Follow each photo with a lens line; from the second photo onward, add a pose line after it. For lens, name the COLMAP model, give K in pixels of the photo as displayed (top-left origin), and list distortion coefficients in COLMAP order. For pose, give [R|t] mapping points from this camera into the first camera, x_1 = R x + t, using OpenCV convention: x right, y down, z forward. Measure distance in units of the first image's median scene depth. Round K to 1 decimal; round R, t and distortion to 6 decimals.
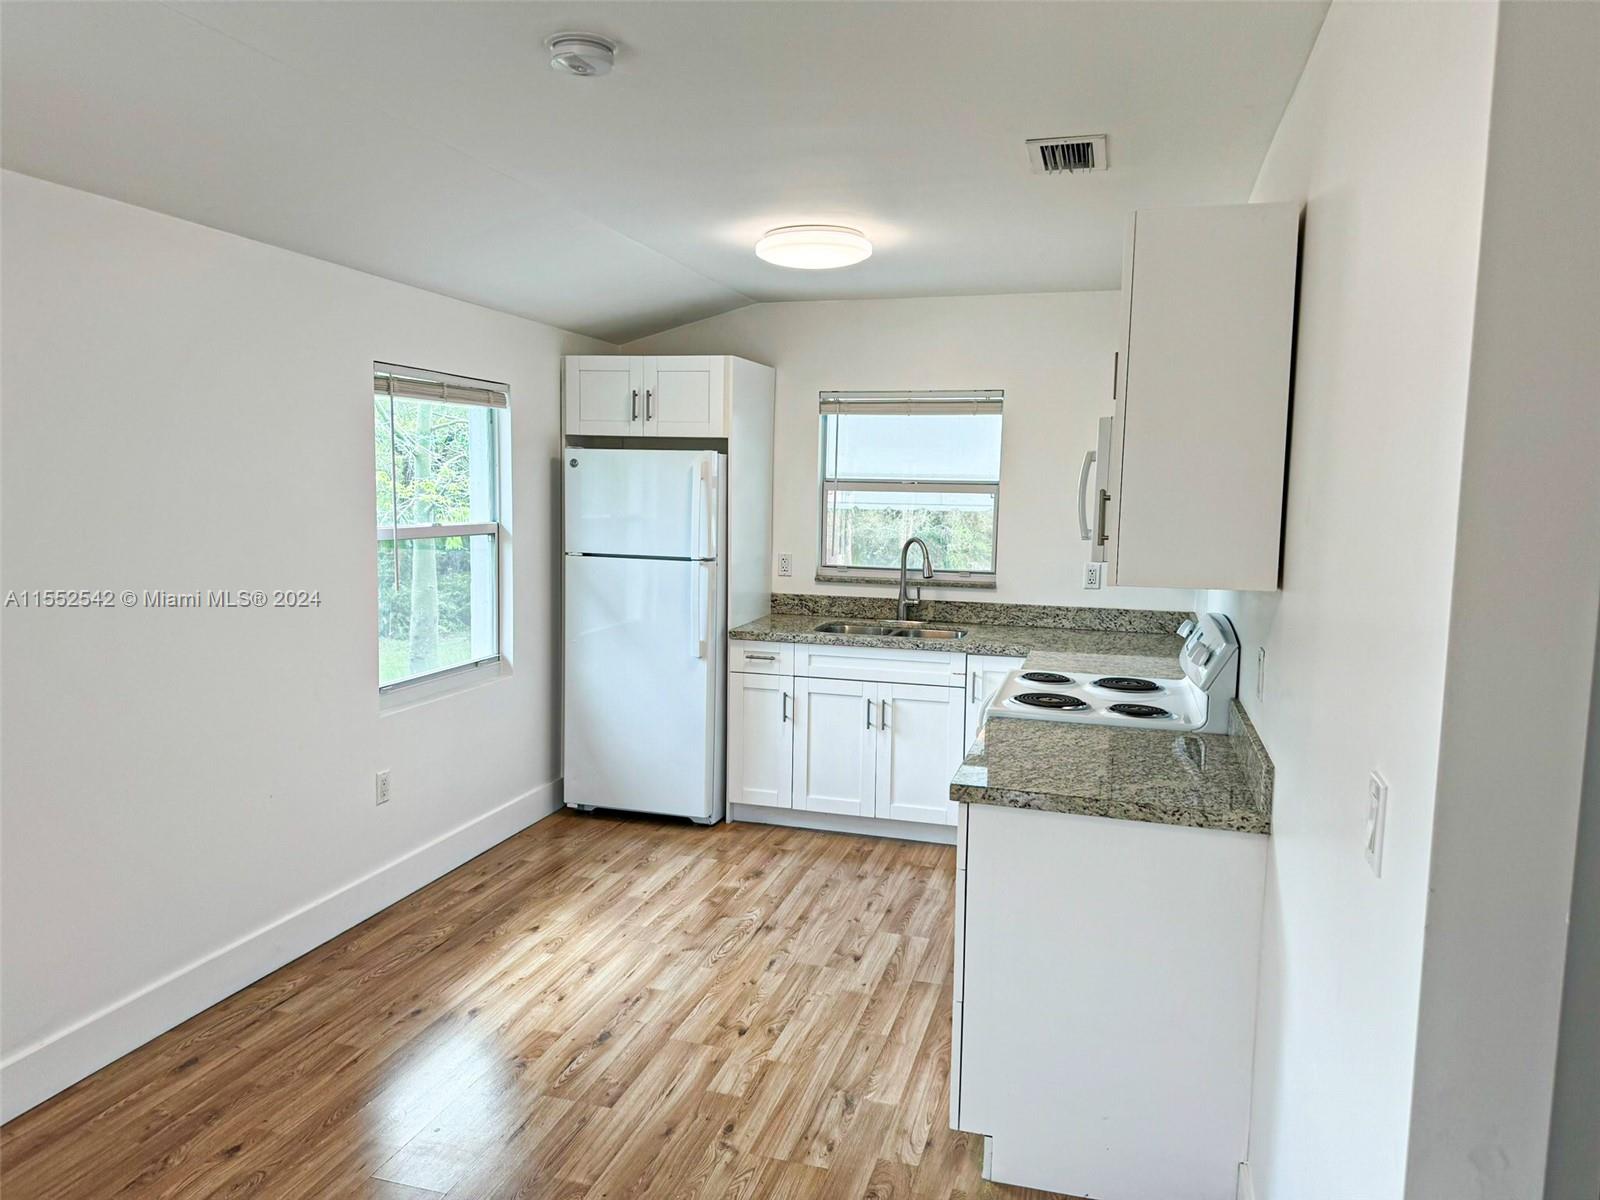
lens RADIAL K [[1107.0, 0, 742.9], [0, 1107.0, 604.1], [0, 0, 1]] dist [0.181287, 0.000081]
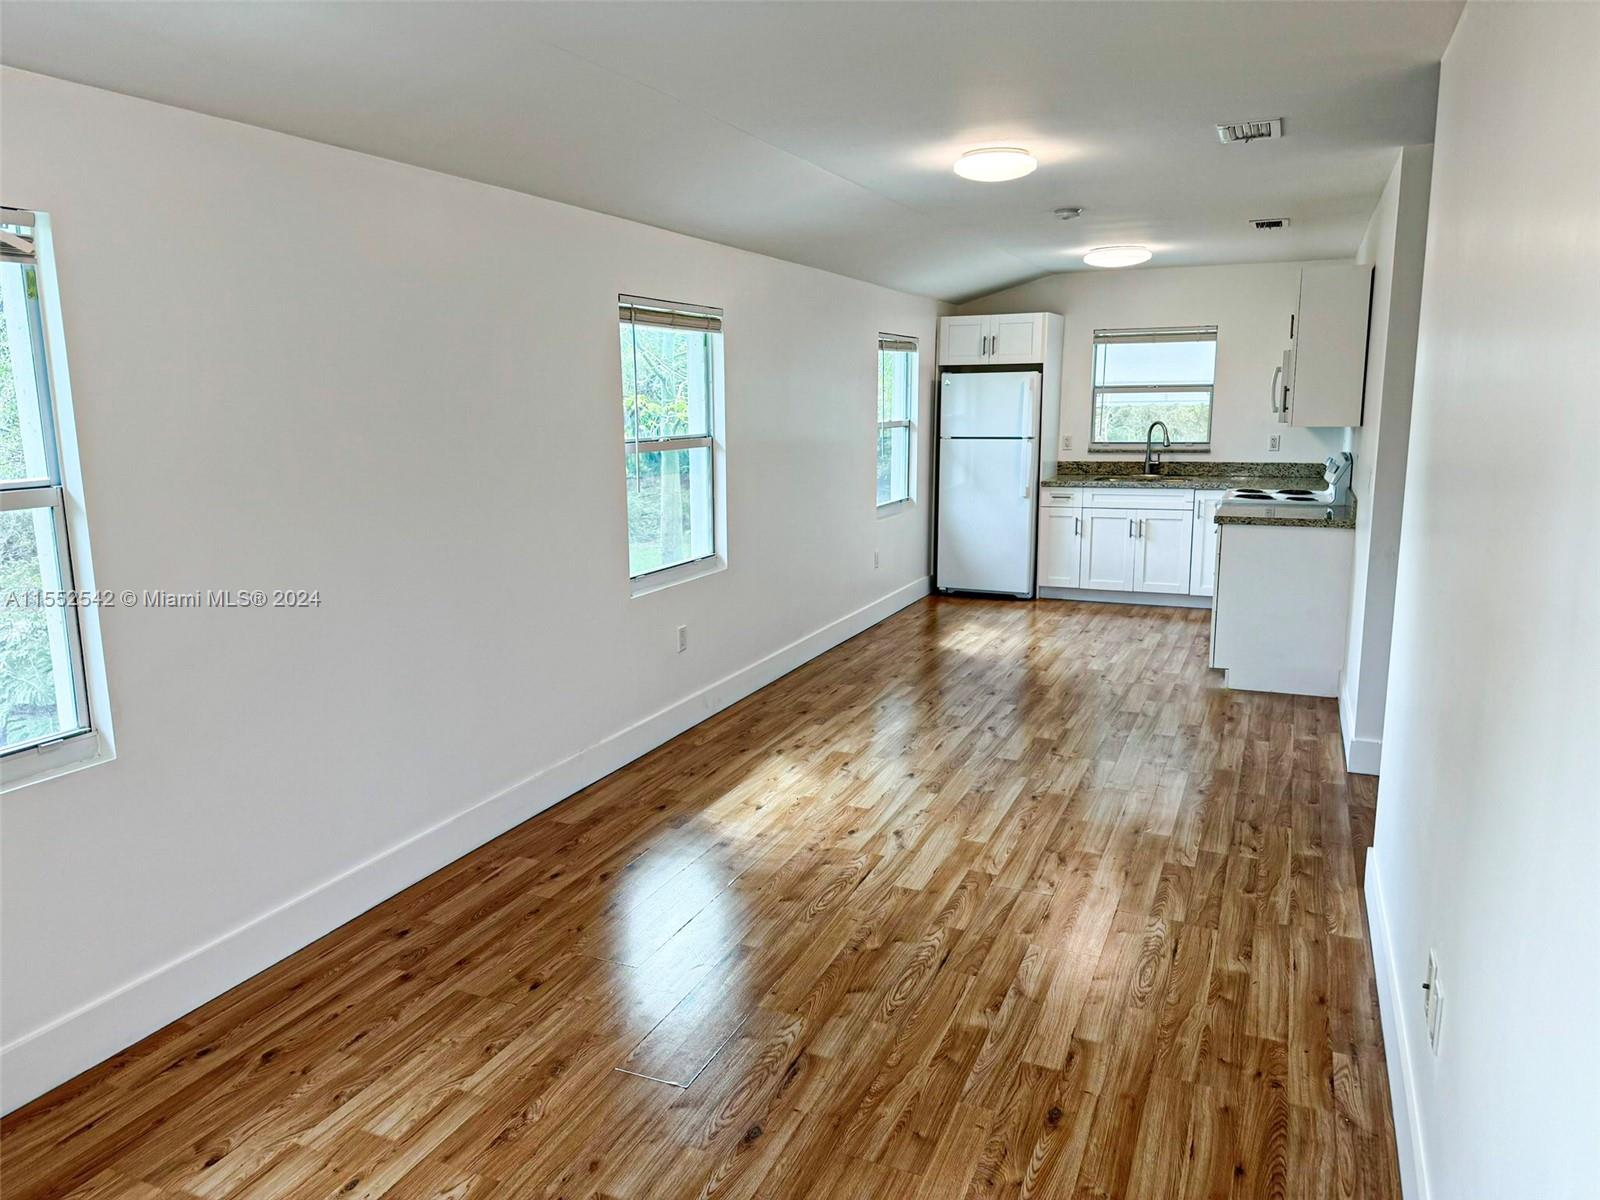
lens RADIAL K [[1133.5, 0, 764.8], [0, 1133.5, 603.9], [0, 0, 1]] dist [0.146920, -0.099776]
pose [[0.994852, -0.006471, -0.101136, -0.244428], [0.013742, 0.997355, 0.071370, 0.076252], [0.100407, -0.072393, 0.992309, -0.729708]]
